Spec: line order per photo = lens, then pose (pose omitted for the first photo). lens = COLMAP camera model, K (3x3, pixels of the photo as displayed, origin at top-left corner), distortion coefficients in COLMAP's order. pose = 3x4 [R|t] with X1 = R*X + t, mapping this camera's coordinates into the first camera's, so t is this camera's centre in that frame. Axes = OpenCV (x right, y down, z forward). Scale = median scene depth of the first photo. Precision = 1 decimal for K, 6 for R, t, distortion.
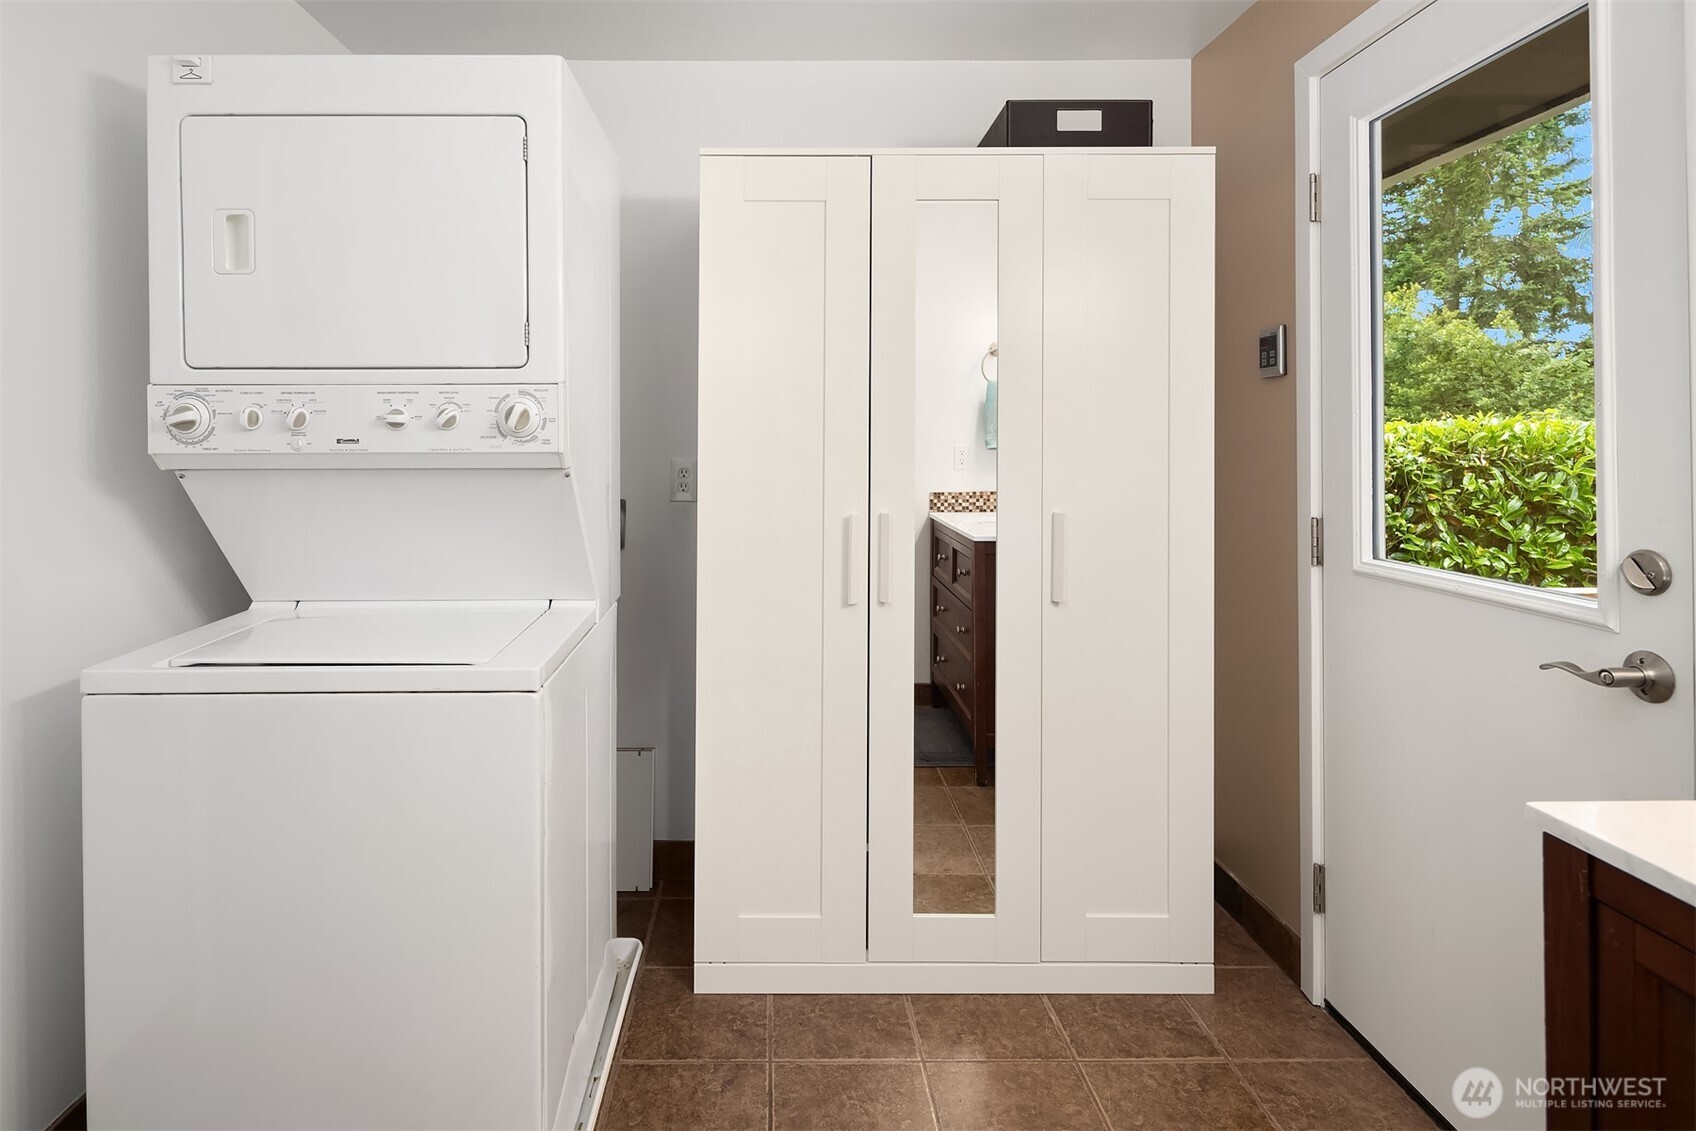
lens RADIAL K [[788.9, 0, 775.1], [0, 788.9, 436.0], [0, 0, 1]] dist [-0.000002, 0.000095]
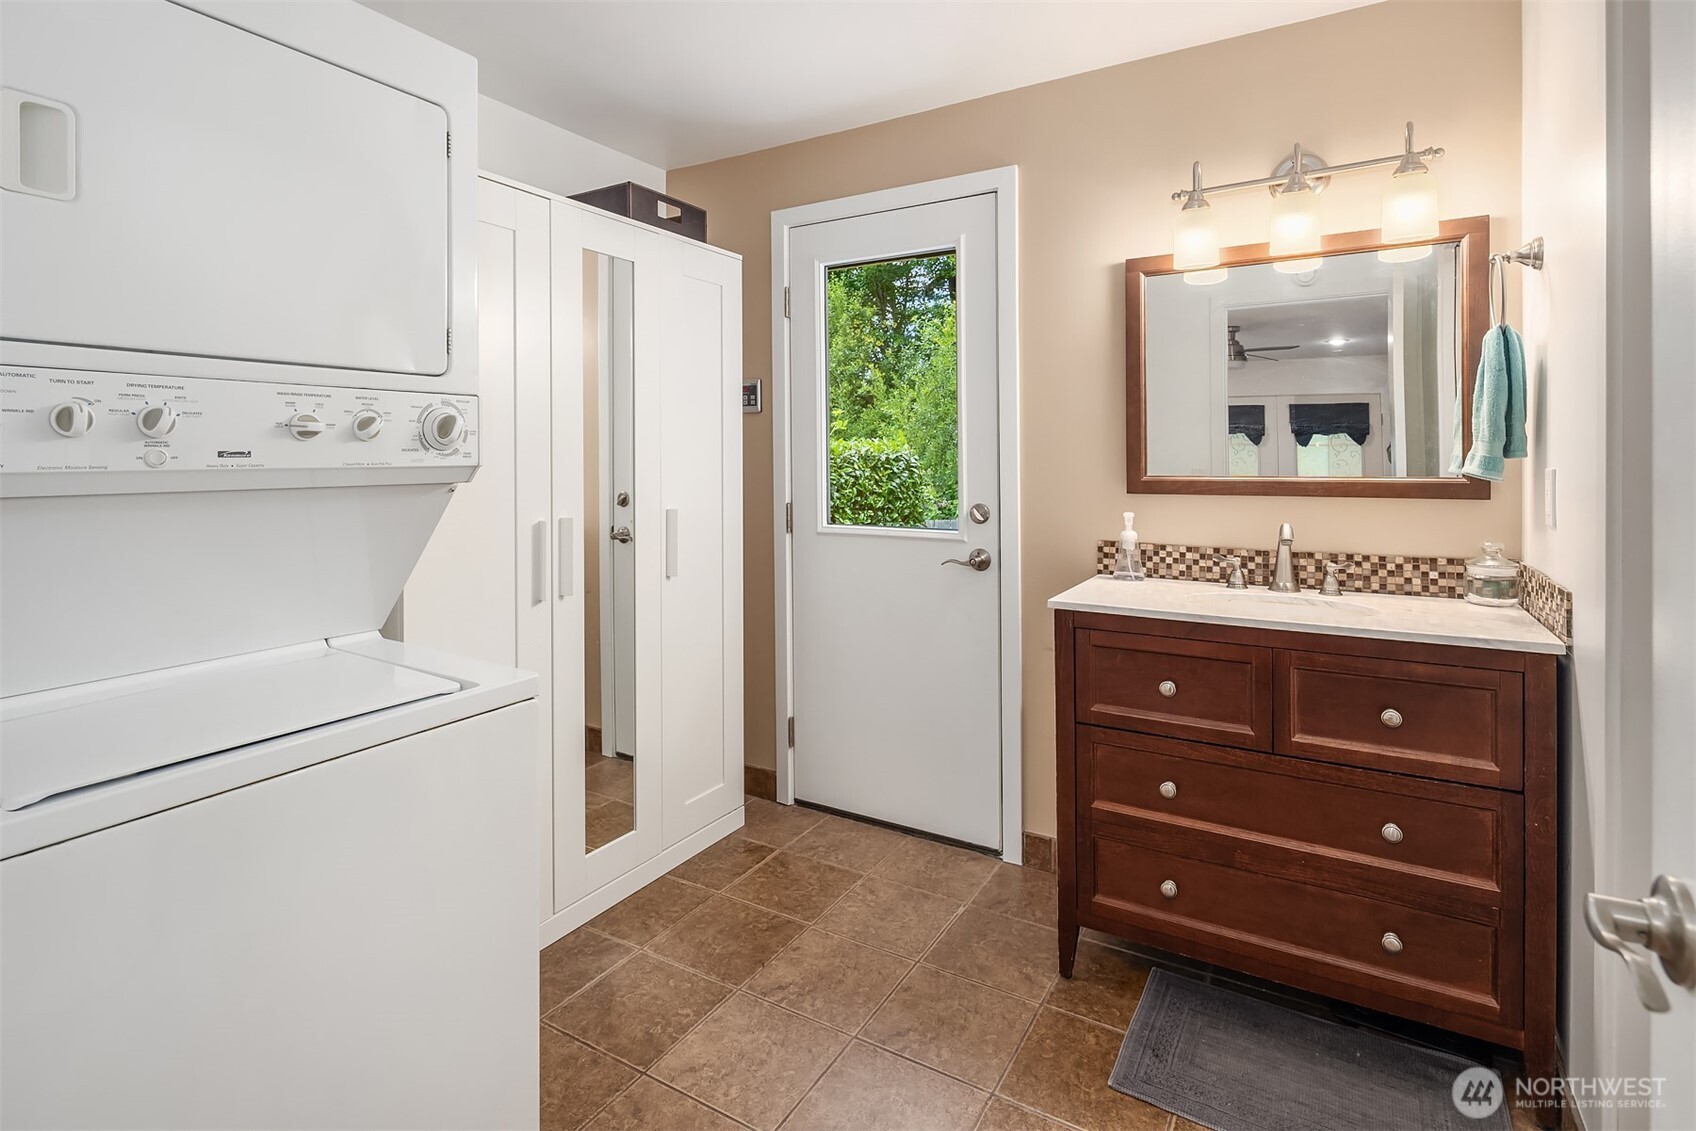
lens RADIAL K [[782.7, 0, 754.2], [0, 782.7, 458.5], [0, 0, 1]] dist [0.000494, 0.000246]
pose [[0.600305, -0.003219, 0.799765, -0.718848], [-0.005128, 0.999956, 0.007874, 0.001966], [-0.799755, -0.008828, 0.600262, 0.119107]]
